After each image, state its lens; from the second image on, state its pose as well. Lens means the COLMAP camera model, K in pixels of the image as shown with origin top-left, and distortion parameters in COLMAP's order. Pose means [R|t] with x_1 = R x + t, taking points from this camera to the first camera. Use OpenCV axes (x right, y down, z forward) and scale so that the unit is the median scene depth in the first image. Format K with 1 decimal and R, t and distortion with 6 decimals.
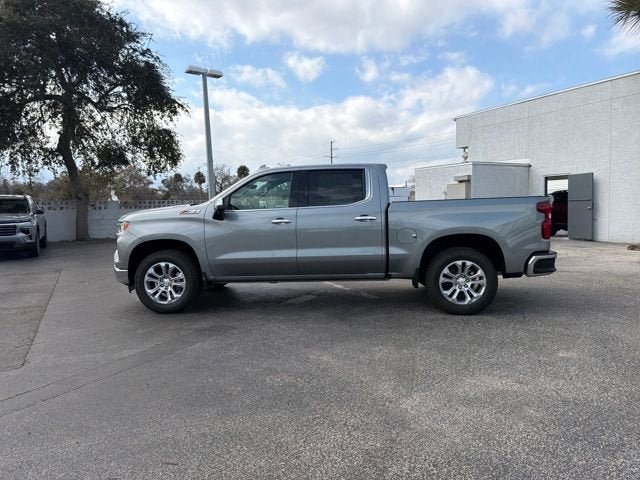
lens RADIAL K [[457.0, 0, 315.4], [0, 457.0, 237.9], [0, 0, 1]] dist [0.051338, -0.052833]
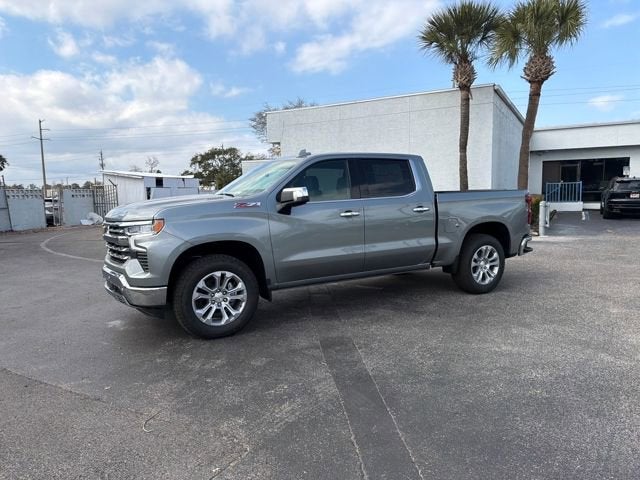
lens RADIAL K [[453.9, 0, 315.5], [0, 453.9, 241.4], [0, 0, 1]] dist [0.065726, -0.101270]
pose [[0.823318, -0.052757, 0.565123, -0.622444], [0.038670, 0.998571, 0.036885, -0.018212], [-0.566262, -0.008515, 0.824182, 0.286904]]
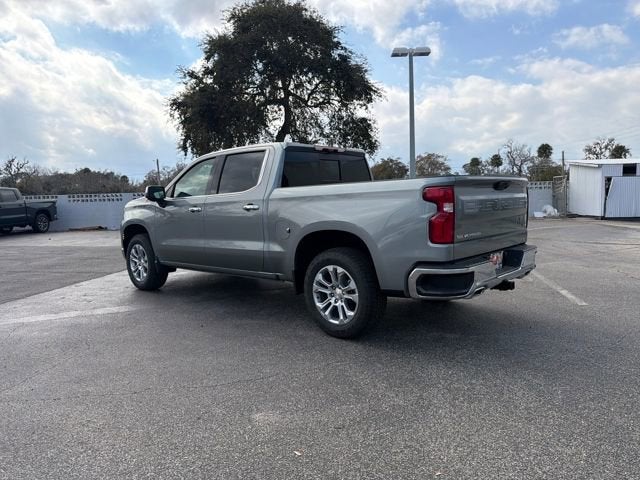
lens RADIAL K [[456.2, 0, 320.0], [0, 456.2, 240.0], [0, 0, 1]] dist [0.048148, -0.051752]
pose [[0.801888, 0.054016, -0.595027, 0.695531], [-0.031506, 0.998342, 0.048168, -0.026051], [0.596643, -0.019878, 0.802261, 0.363521]]
